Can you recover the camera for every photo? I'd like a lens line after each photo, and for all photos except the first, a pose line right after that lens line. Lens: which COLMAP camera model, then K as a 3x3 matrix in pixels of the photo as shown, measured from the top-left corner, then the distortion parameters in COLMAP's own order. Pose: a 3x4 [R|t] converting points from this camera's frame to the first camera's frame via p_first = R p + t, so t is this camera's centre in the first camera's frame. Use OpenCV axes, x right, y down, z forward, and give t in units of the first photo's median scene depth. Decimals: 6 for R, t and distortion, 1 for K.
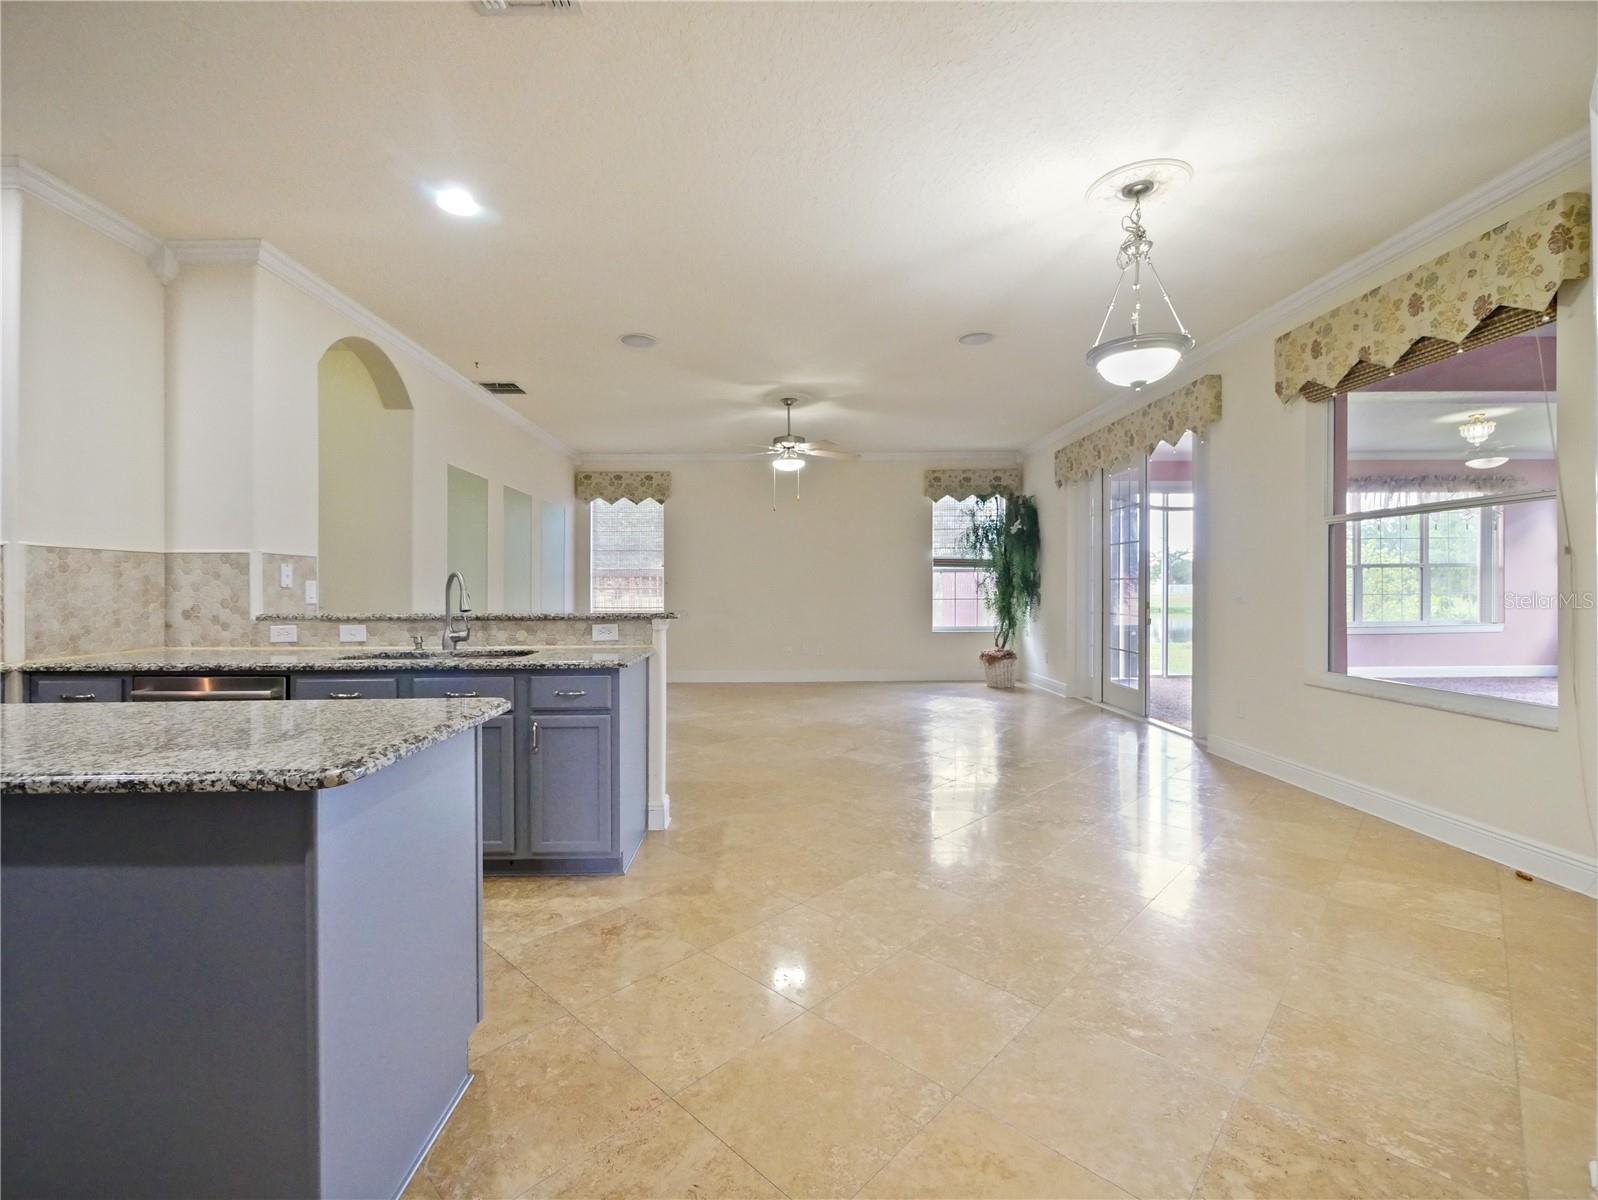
lens RADIAL K [[697.2, 0, 774.8], [0, 697.2, 552.4], [0, 0, 1]] dist [-0.004221, 0.000174]
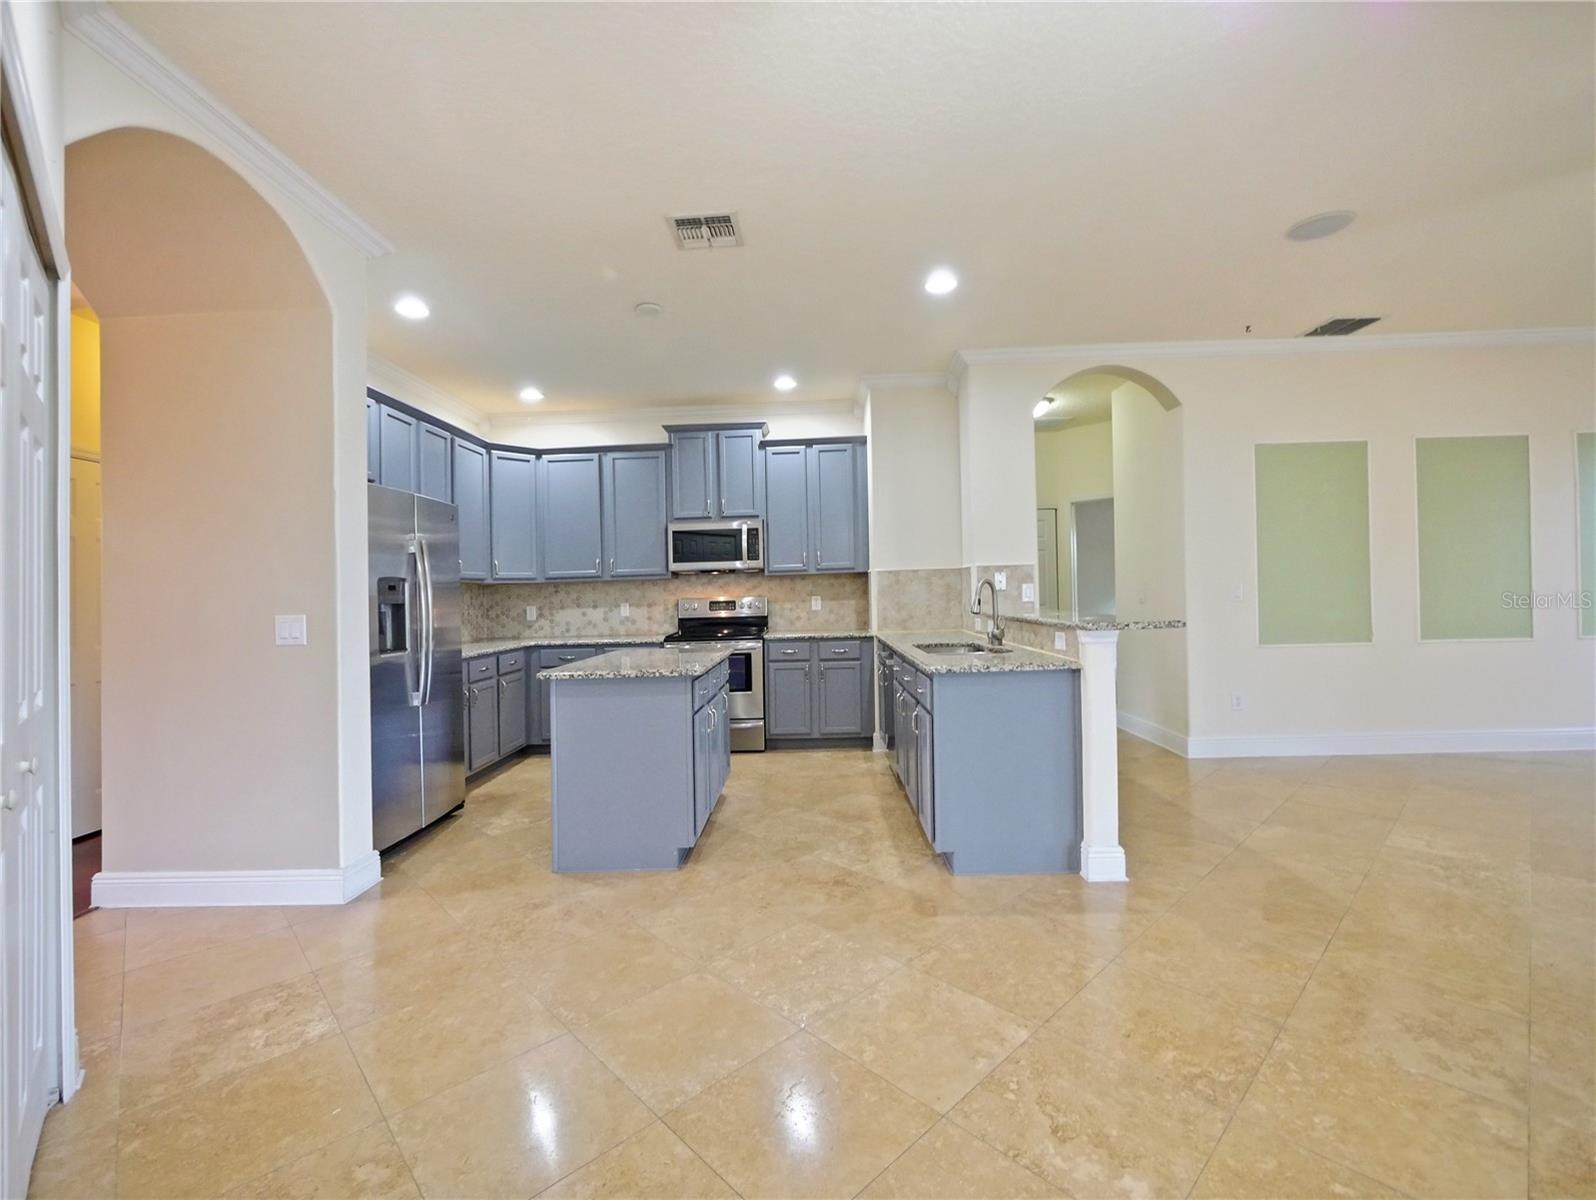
lens RADIAL K [[696.4, 0, 802.5], [0, 696.4, 539.1], [0, 0, 1]] dist [-0.004221, 0.000174]
pose [[-0.022823, -0.069420, -0.997326, 0.752979], [0.081328, 0.994151, -0.071060, 0.018784], [0.996426, -0.082733, -0.017044, 0.737416]]
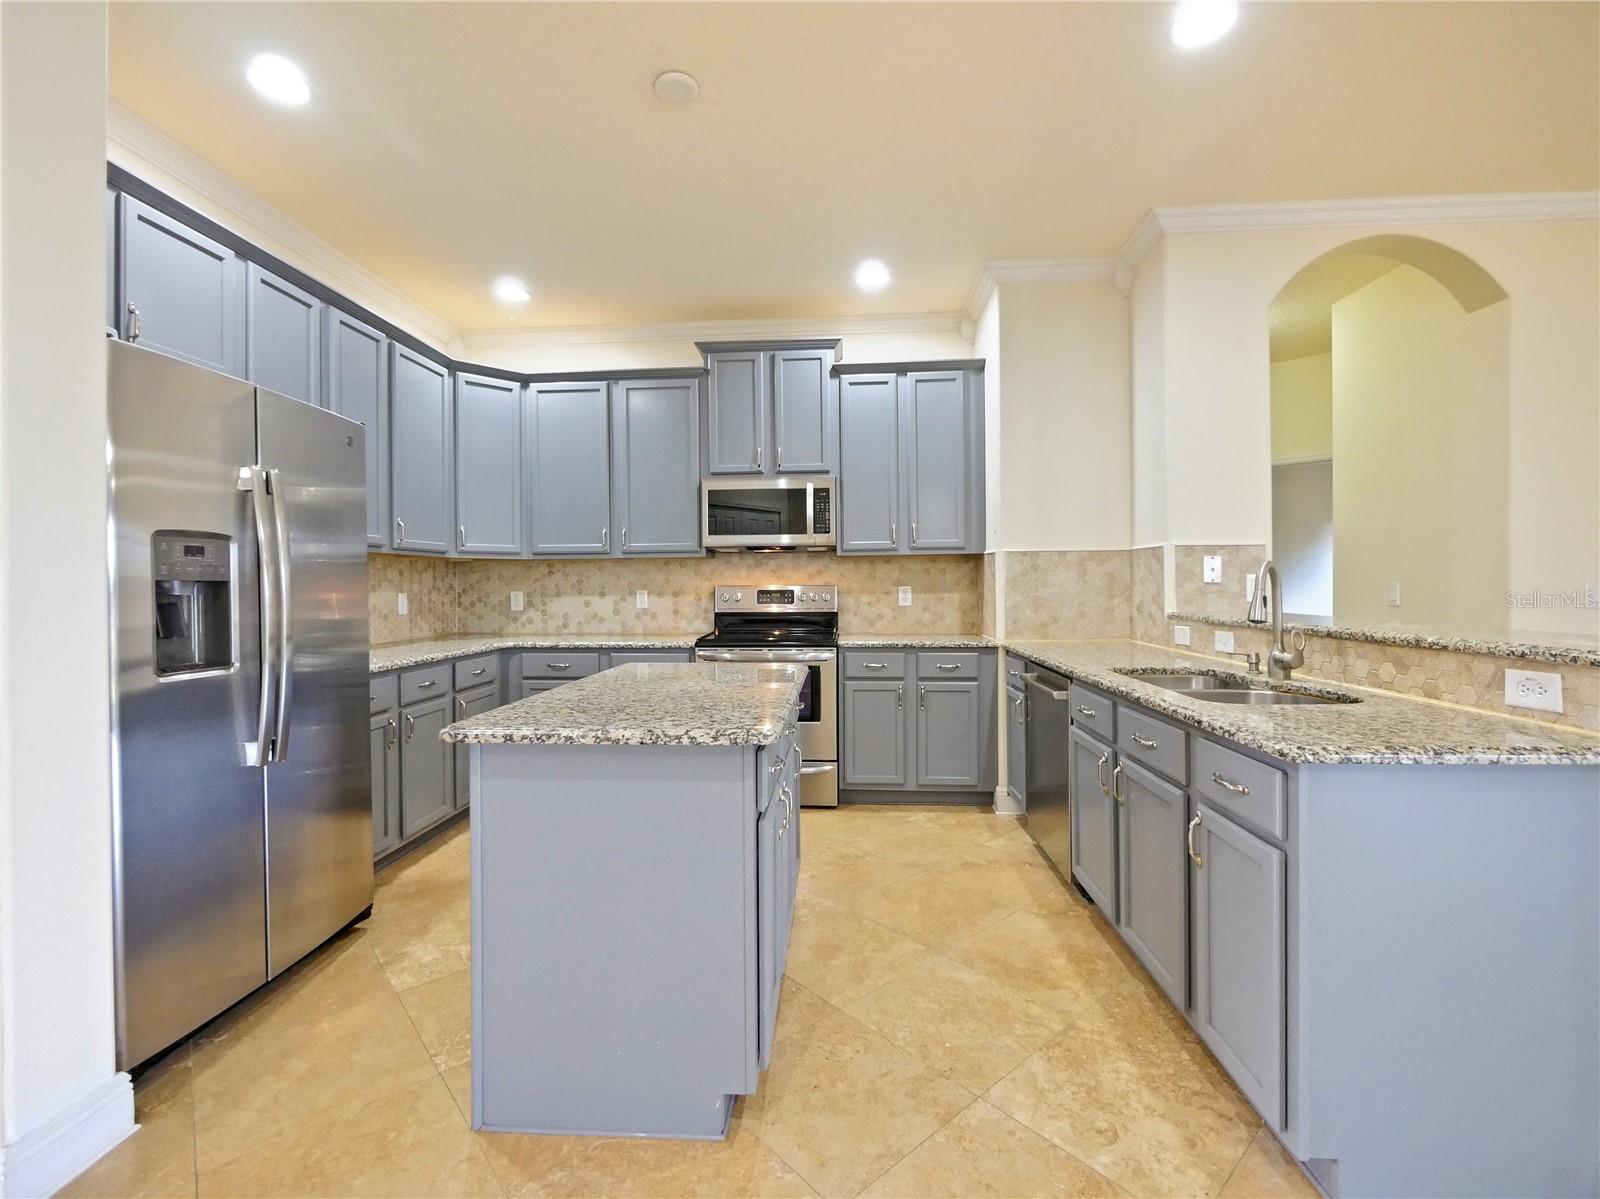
lens RADIAL K [[706.6, 0, 794.9], [0, 706.6, 563.3], [0, 0, 1]] dist [-0.004640, -0.000433]
pose [[-0.074508, -0.023049, -0.996954, 0.249272], [0.060125, 0.997810, -0.027562, 0.021424], [0.995406, -0.061995, -0.072959, 0.619276]]
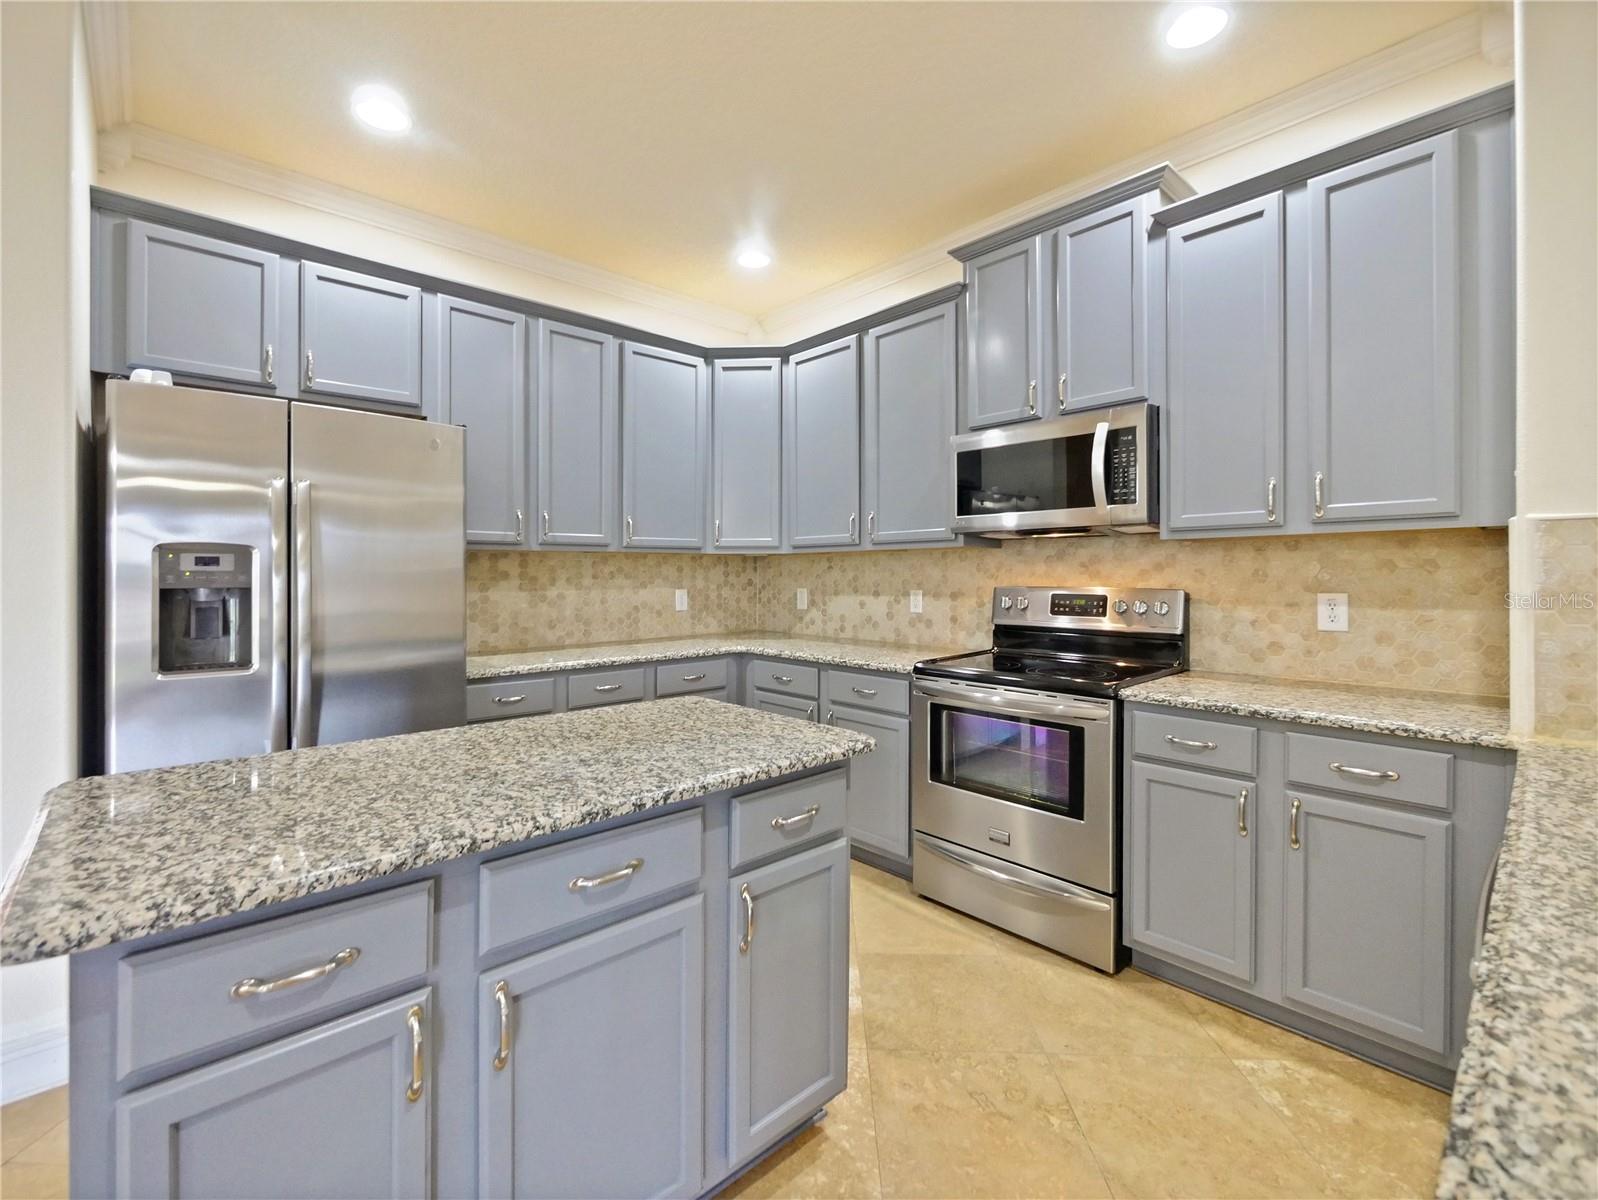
lens RADIAL K [[697.2, 0, 785.3], [0, 697.2, 561.2], [0, 0, 1]] dist [-0.004221, 0.000174]
pose [[-0.746464, -0.002018, -0.665423, -0.246819], [0.043582, 0.997700, -0.051915, 0.020839], [0.663997, -0.067753, -0.744659, 0.890470]]
